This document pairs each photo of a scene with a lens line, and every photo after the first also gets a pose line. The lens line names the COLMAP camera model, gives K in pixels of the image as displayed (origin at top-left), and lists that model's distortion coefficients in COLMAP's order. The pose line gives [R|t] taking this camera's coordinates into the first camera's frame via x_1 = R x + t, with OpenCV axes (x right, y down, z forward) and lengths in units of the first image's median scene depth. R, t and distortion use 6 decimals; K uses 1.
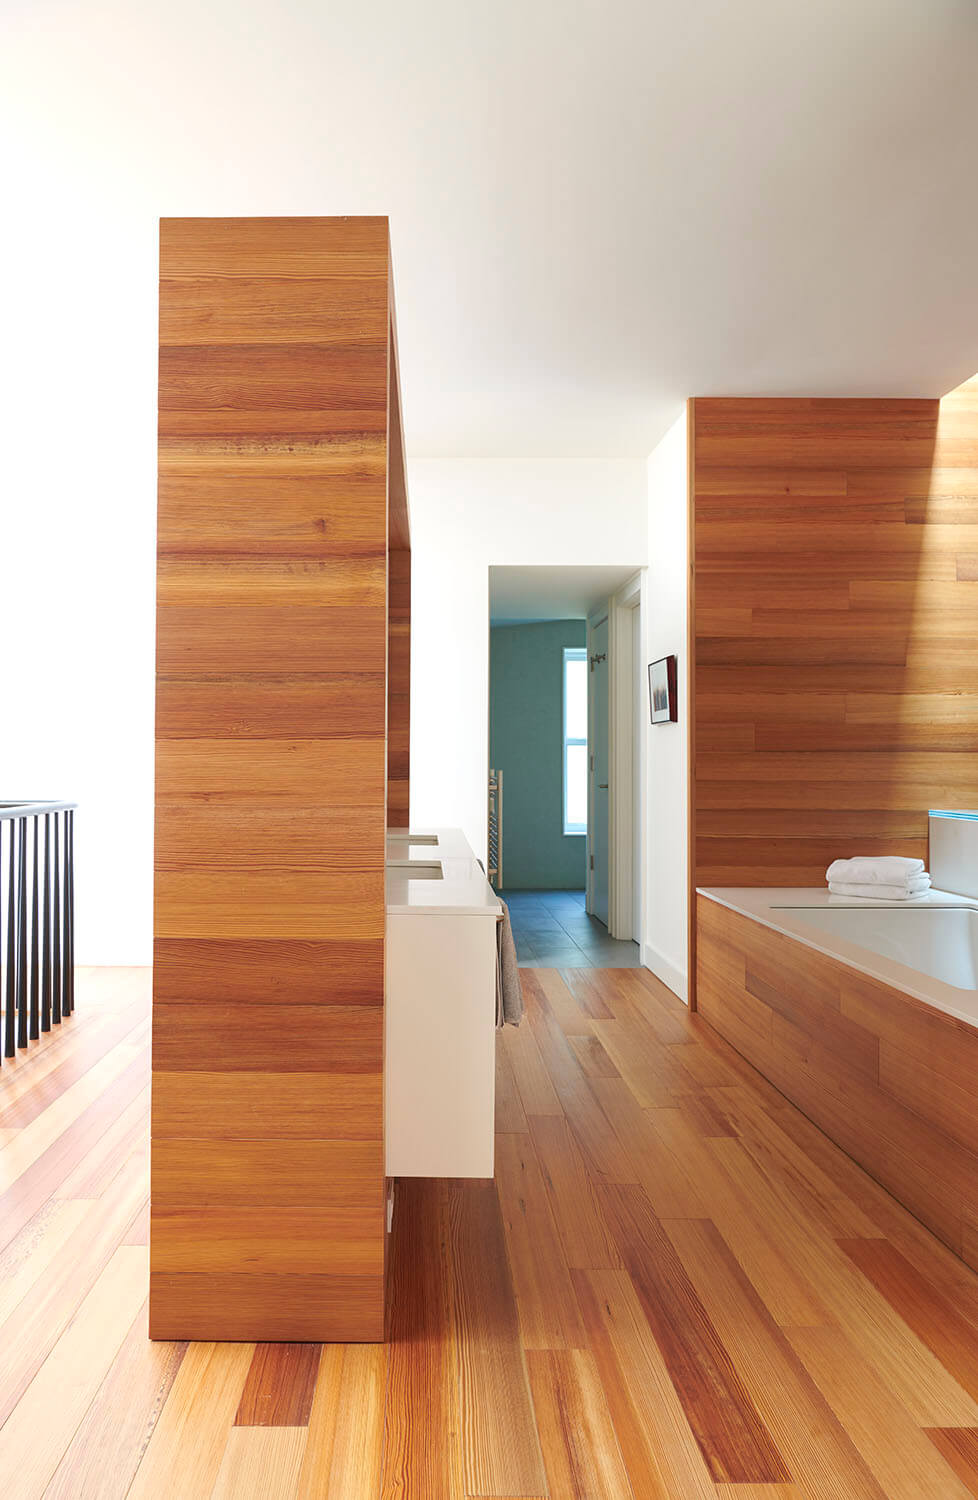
lens RADIAL K [[1028.4, 0, 418.8], [0, 1028.4, 743.2], [0, 0, 1]] dist [-0.000767, -0.001427]
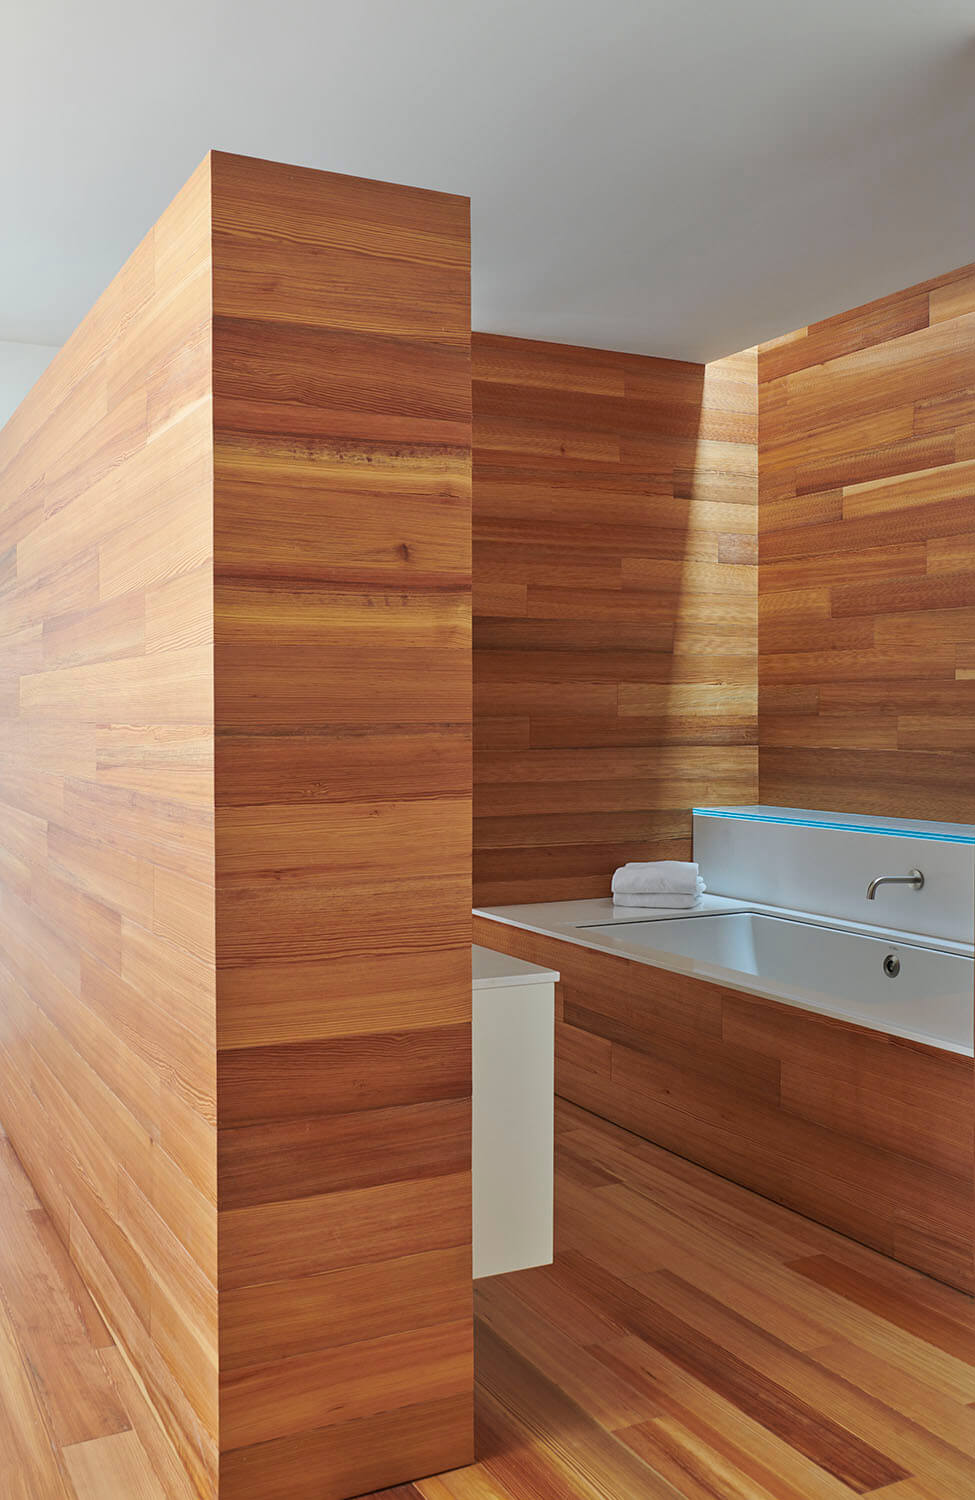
lens RADIAL K [[1384.8, 0, 487.5], [0, 1384.8, 750.0], [0, 0, 1]] dist [-0.014872, 0.058258]
pose [[0.887165, -0.018396, 0.461086, -0.352340], [-0.002095, 0.999034, 0.043889, -0.060536], [-0.461448, -0.039903, 0.886270, -0.038454]]
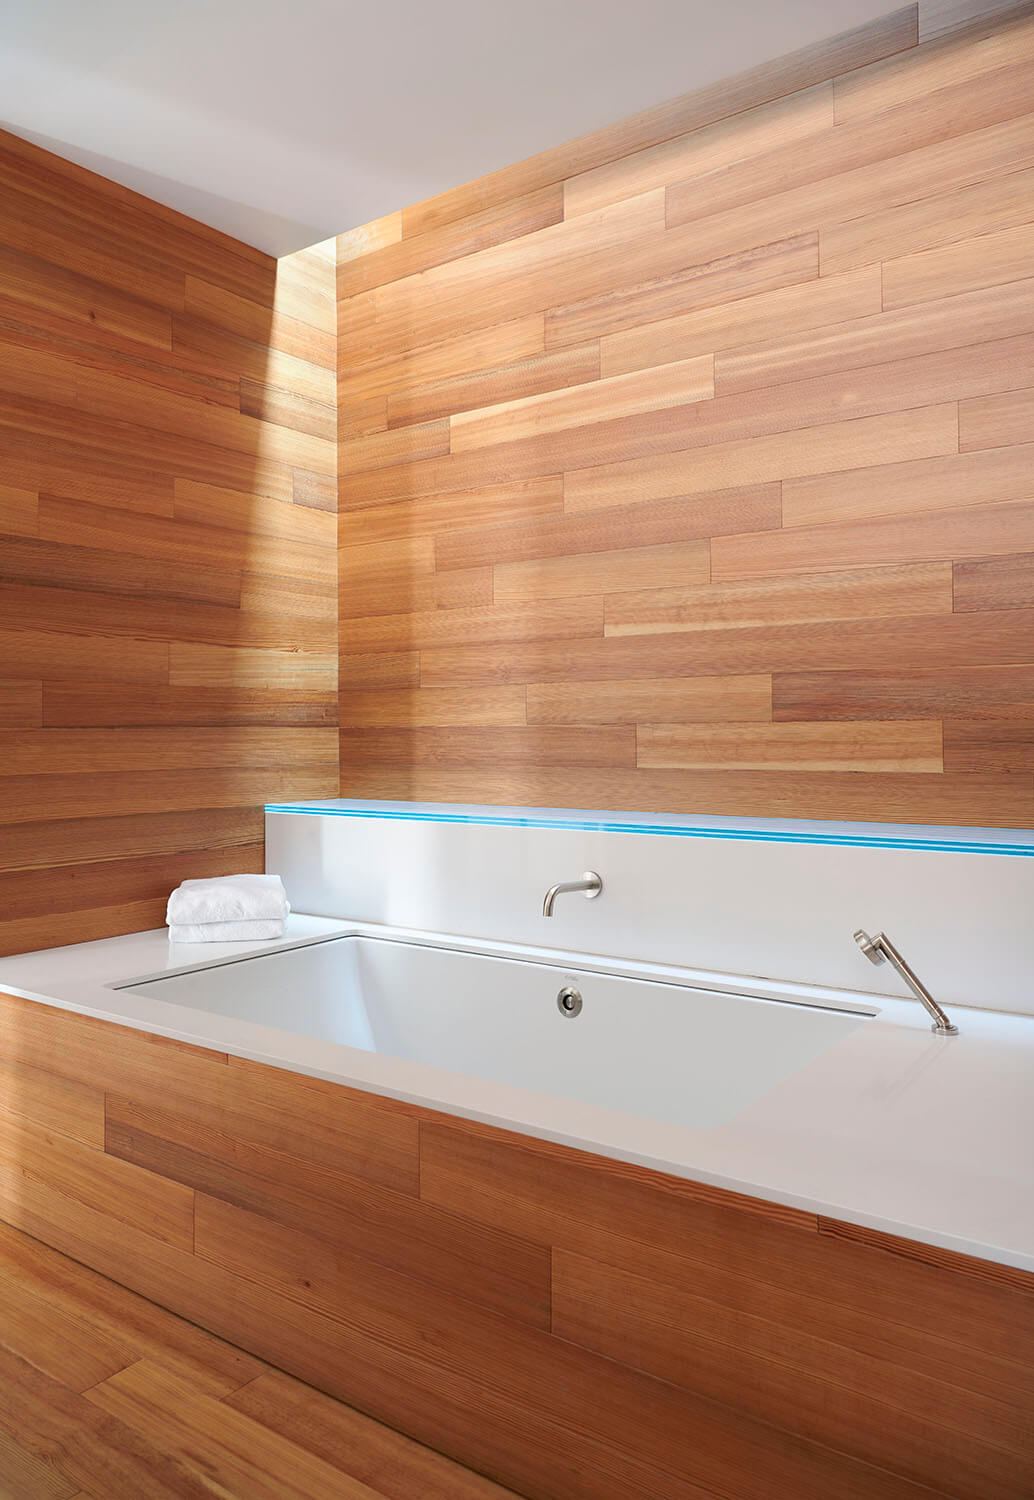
lens RADIAL K [[1047.7, 0, 518.2], [0, 1047.7, 714.8], [0, 0, 1]] dist [-0.004725, 0.002295]
pose [[0.583012, 0.004944, 0.812448, -0.018761], [-0.004645, 0.999985, -0.002752, 0.001767], [-0.812450, -0.002169, 0.583027, 0.579443]]
